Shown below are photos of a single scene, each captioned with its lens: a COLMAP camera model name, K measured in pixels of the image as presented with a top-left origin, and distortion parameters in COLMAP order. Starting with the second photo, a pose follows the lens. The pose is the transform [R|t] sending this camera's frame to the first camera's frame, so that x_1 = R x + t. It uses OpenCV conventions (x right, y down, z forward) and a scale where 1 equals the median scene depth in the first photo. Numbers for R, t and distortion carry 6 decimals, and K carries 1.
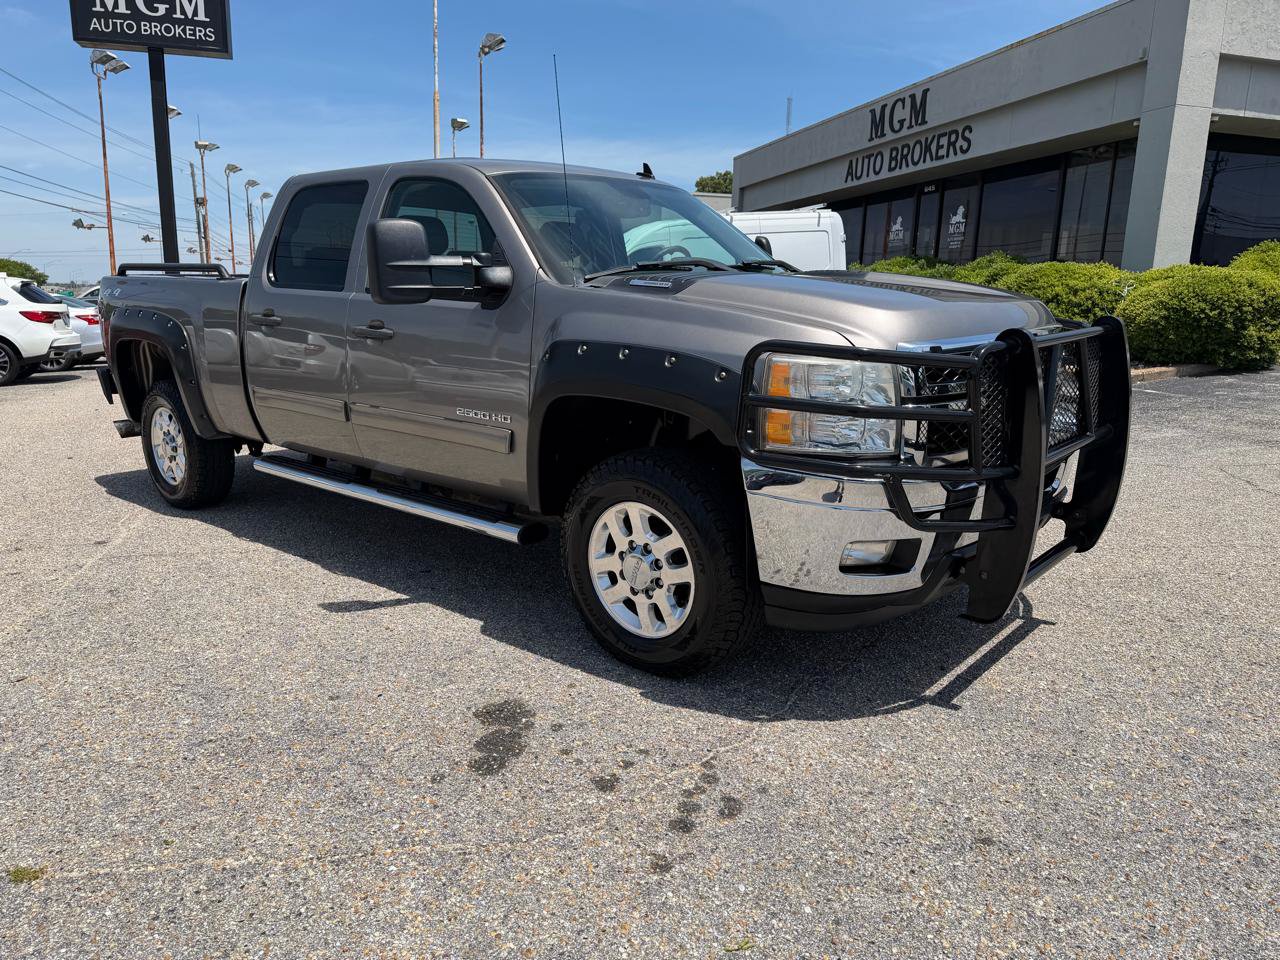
lens RADIAL K [[903.1, 0, 635.2], [0, 903.1, 480.3], [0, 0, 1]] dist [0.023419, -0.030123]
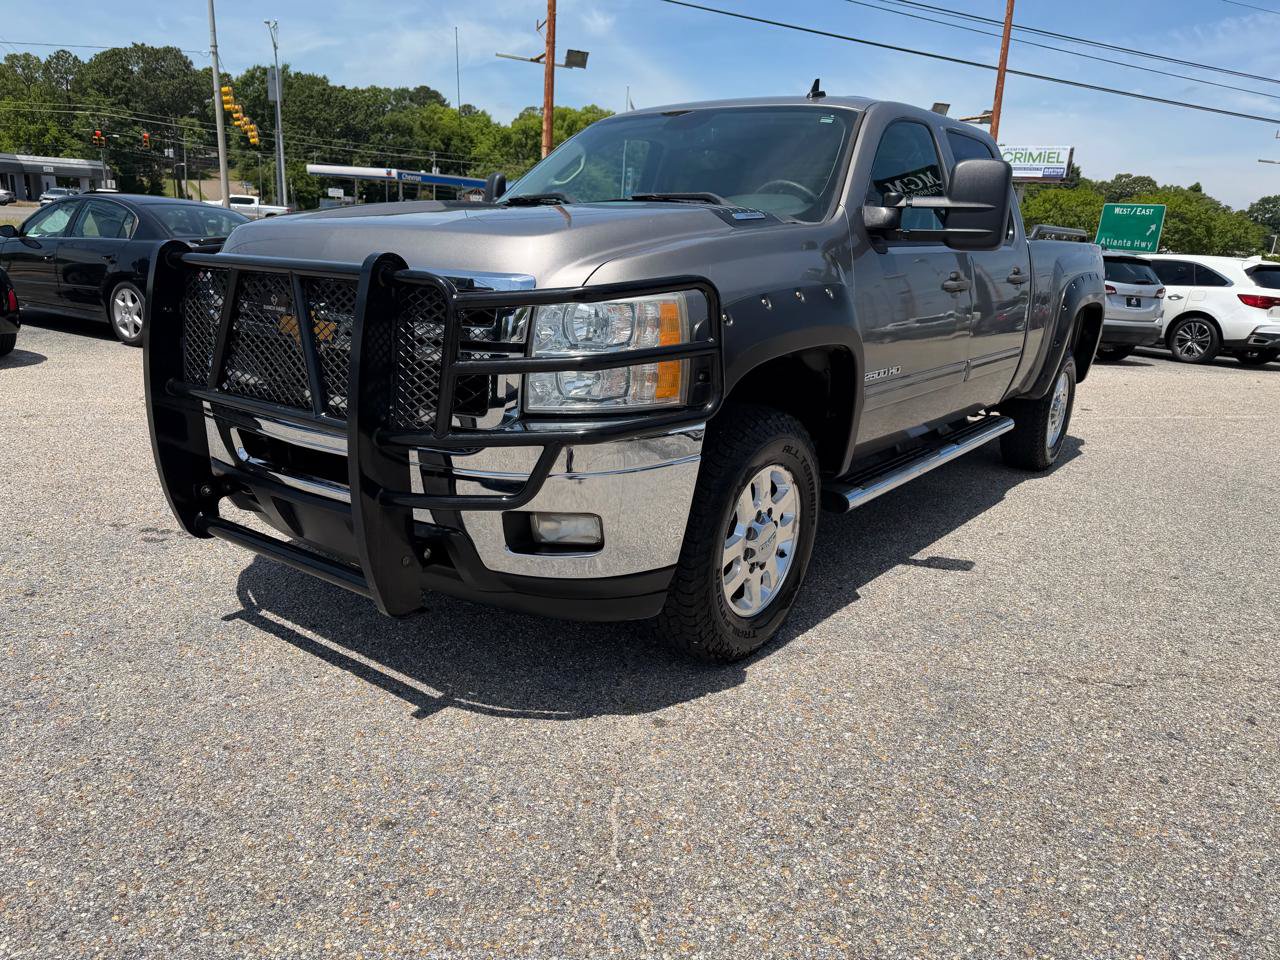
lens RADIAL K [[903.1, 0, 635.0], [0, 903.1, 482.4], [0, 0, 1]] dist [0.023419, -0.030123]
pose [[0.071332, 0.261556, -0.962549, 0.757091], [-0.258603, 0.936860, 0.235411, -0.144958], [0.963346, 0.232125, 0.134467, 0.720744]]
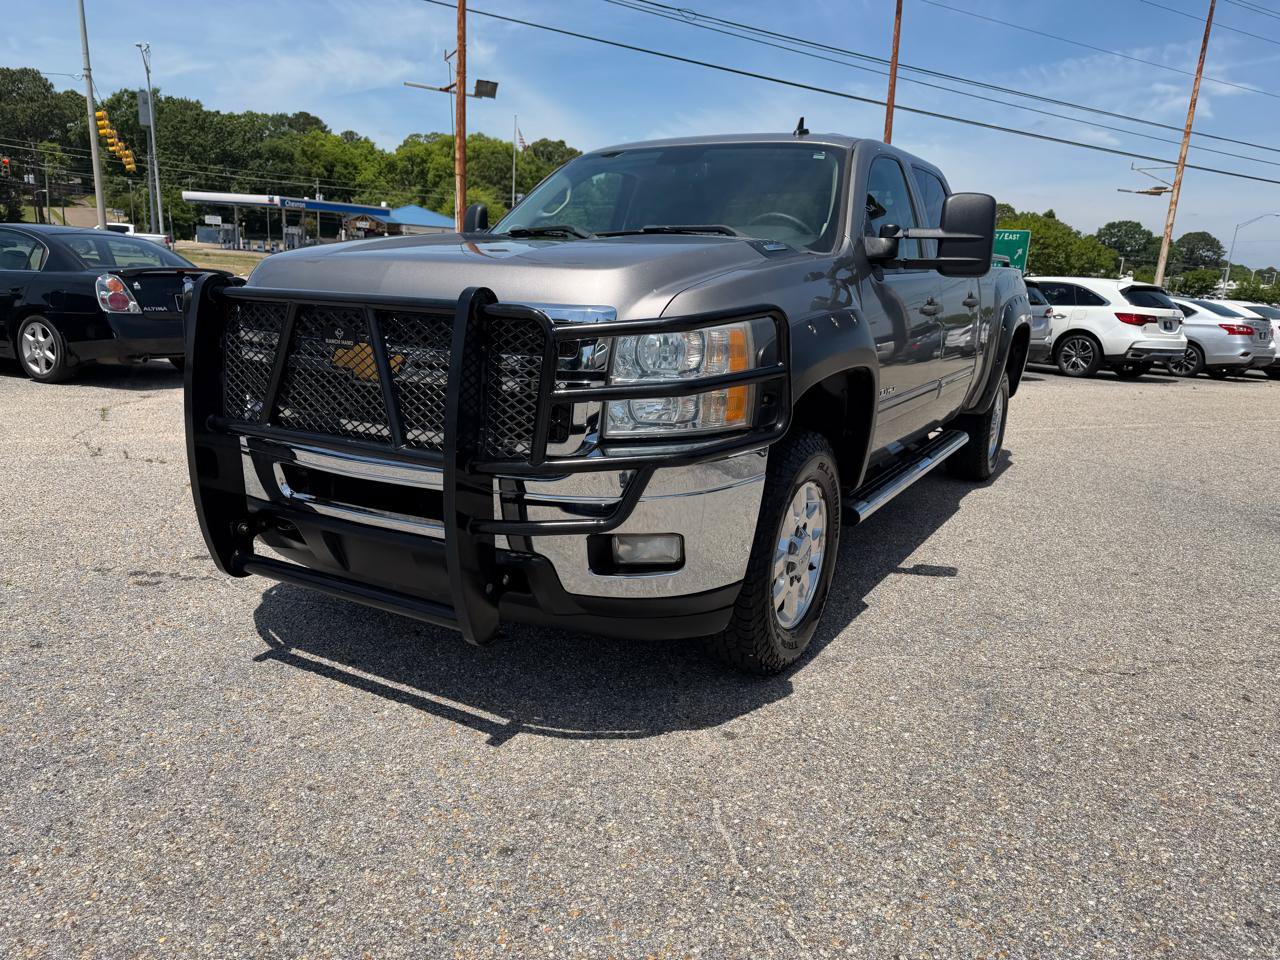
lens RADIAL K [[903.1, 0, 635.1], [0, 903.1, 476.9], [0, 0, 1]] dist [0.023419, -0.030123]
pose [[0.189172, 0.225640, -0.955668, 0.760898], [-0.248312, 0.952601, 0.175763, -0.124737], [0.950029, 0.204055, 0.236235, 0.633275]]
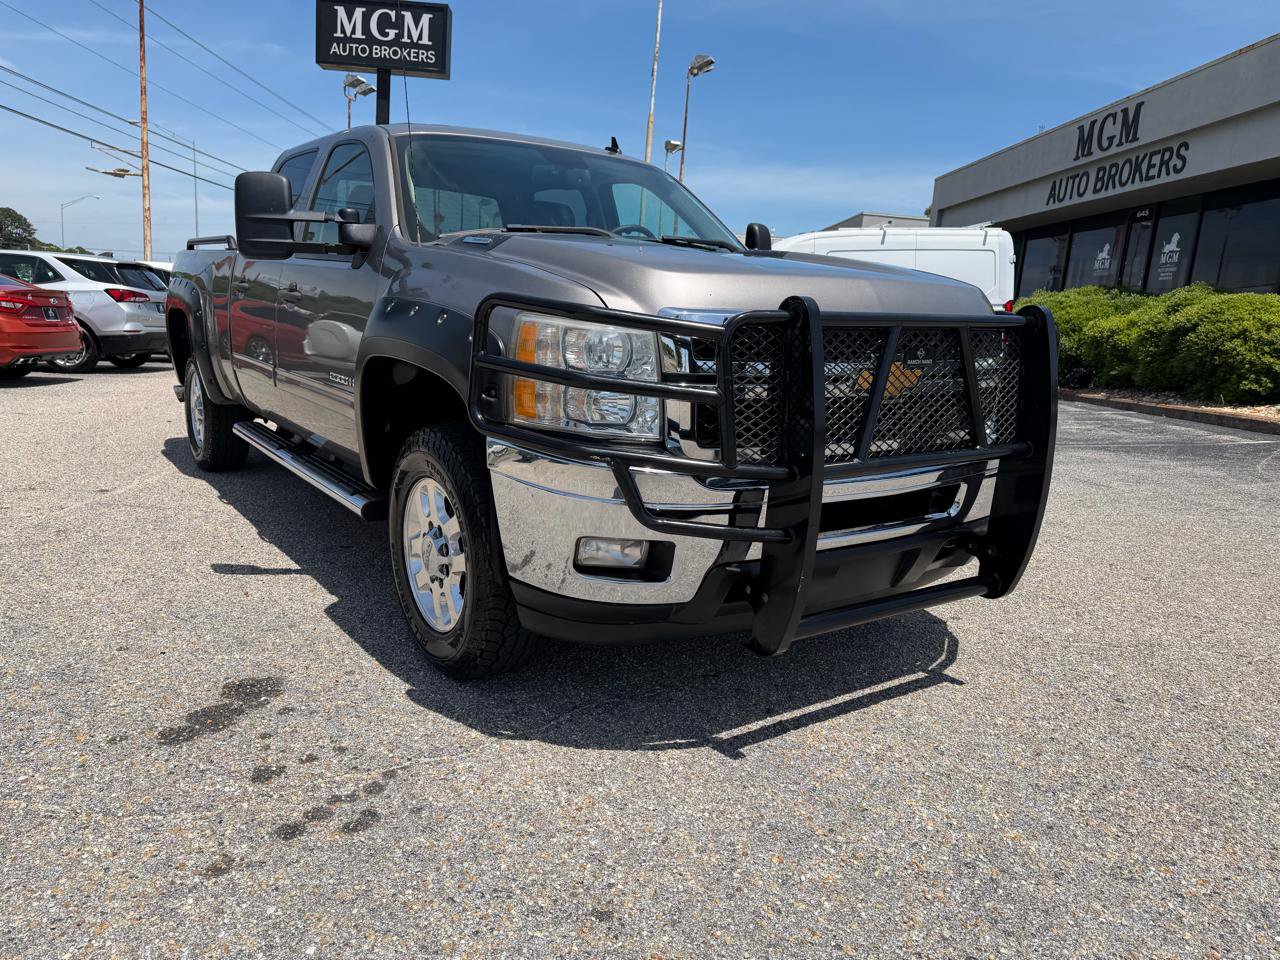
lens RADIAL K [[903.1, 0, 635.5], [0, 903.1, 481.1], [0, 0, 1]] dist [0.023419, -0.030123]
pose [[0.970799, 0.090603, -0.222126, 0.239731], [-0.096201, 0.995256, -0.014490, 0.011943], [0.219760, 0.035436, 0.974910, 0.093842]]
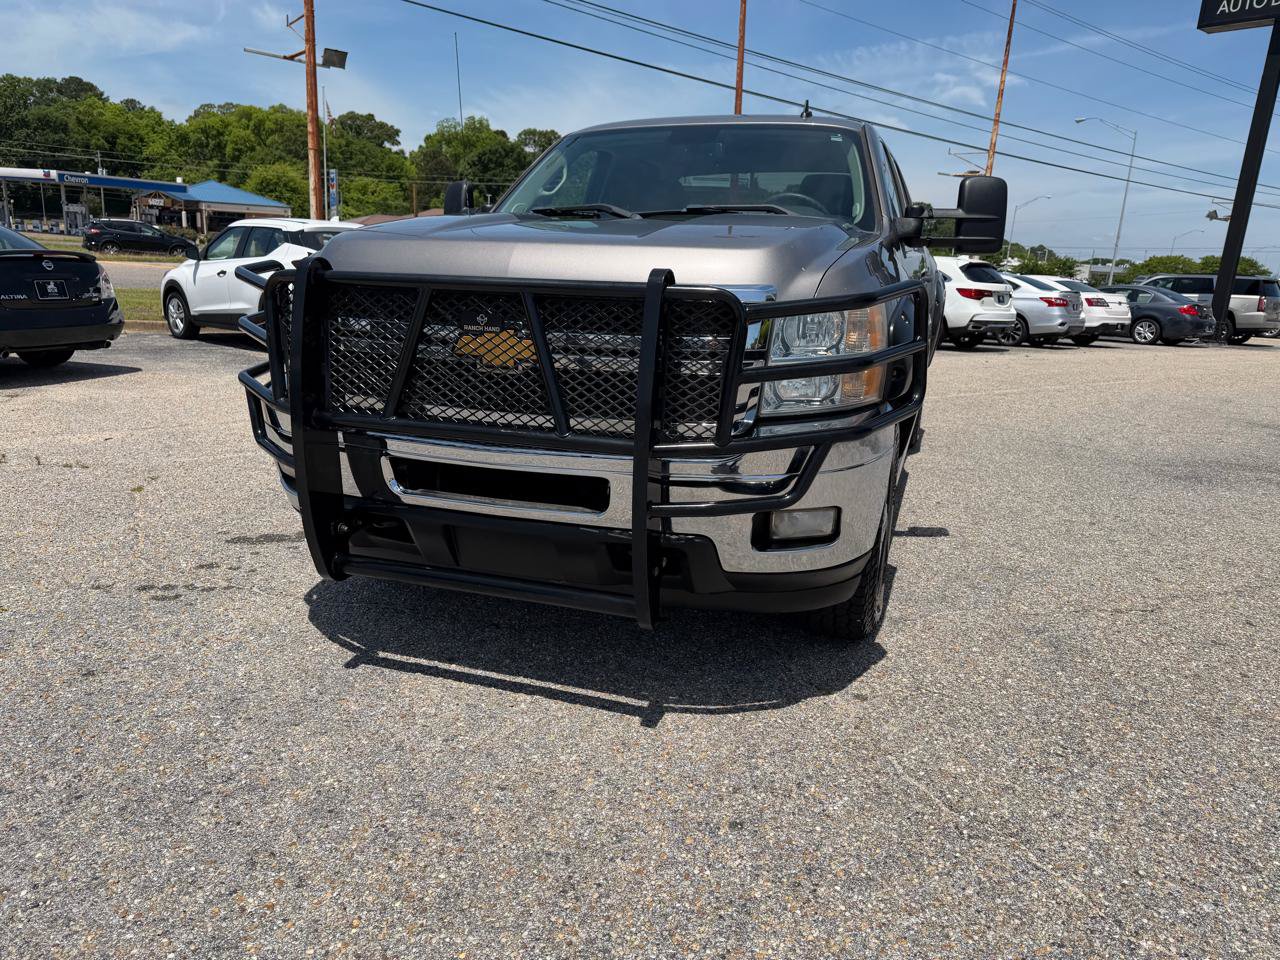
lens RADIAL K [[903.1, 0, 634.9], [0, 903.1, 480.9], [0, 0, 1]] dist [0.023419, -0.030123]
pose [[0.372530, 0.234845, -0.897814, 0.718605], [-0.231322, 0.960412, 0.155237, -0.085549], [0.898728, 0.149854, 0.412107, 0.480888]]
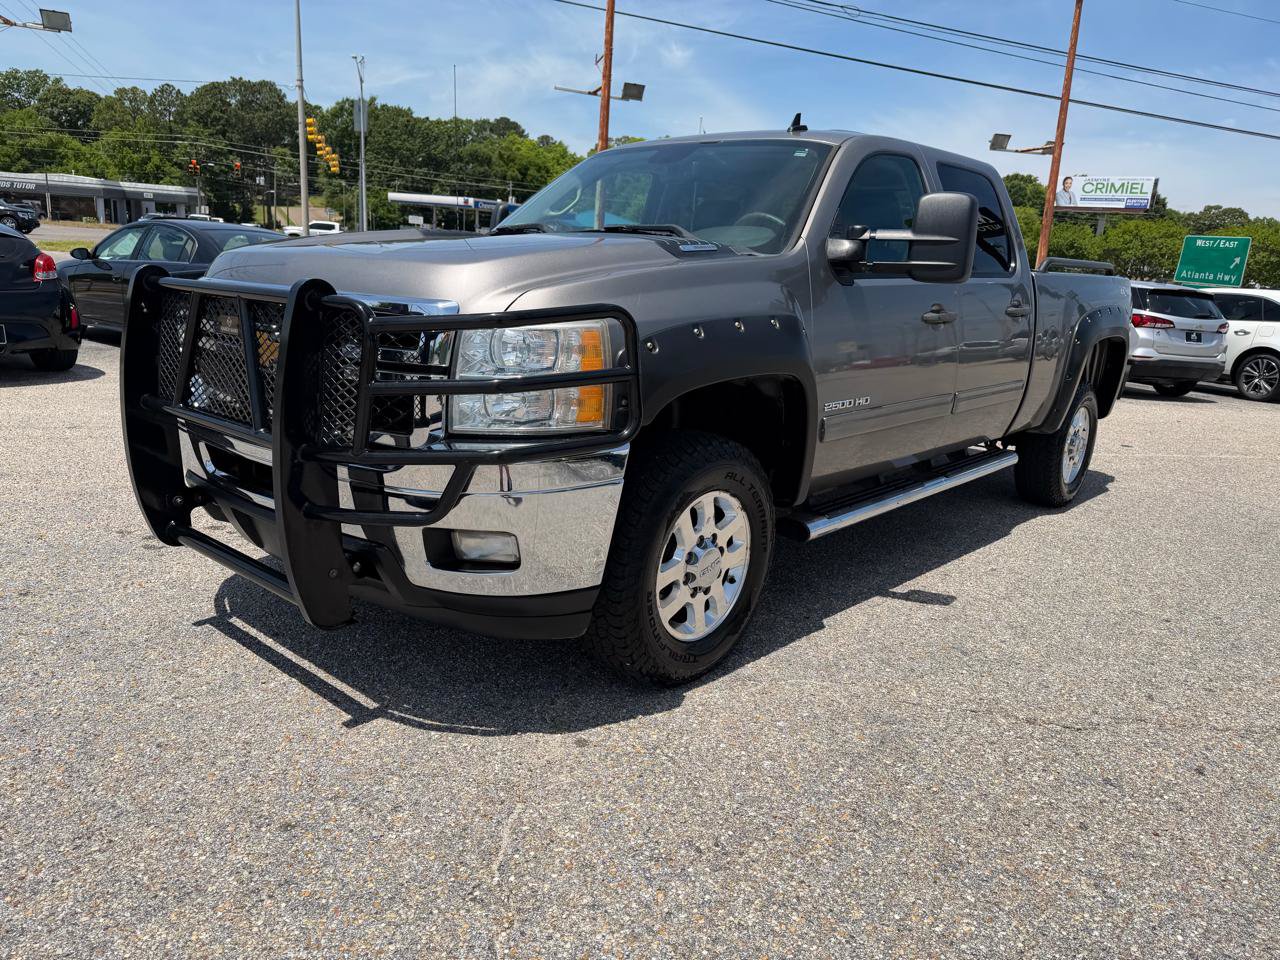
lens RADIAL K [[903.1, 0, 635.8], [0, 903.1, 476.6], [0, 0, 1]] dist [0.023419, -0.030123]
pose [[-0.005093, 0.229147, -0.973378, 0.769299], [-0.268480, 0.937339, 0.222068, -0.165245], [0.963272, 0.262464, 0.056748, 0.789987]]
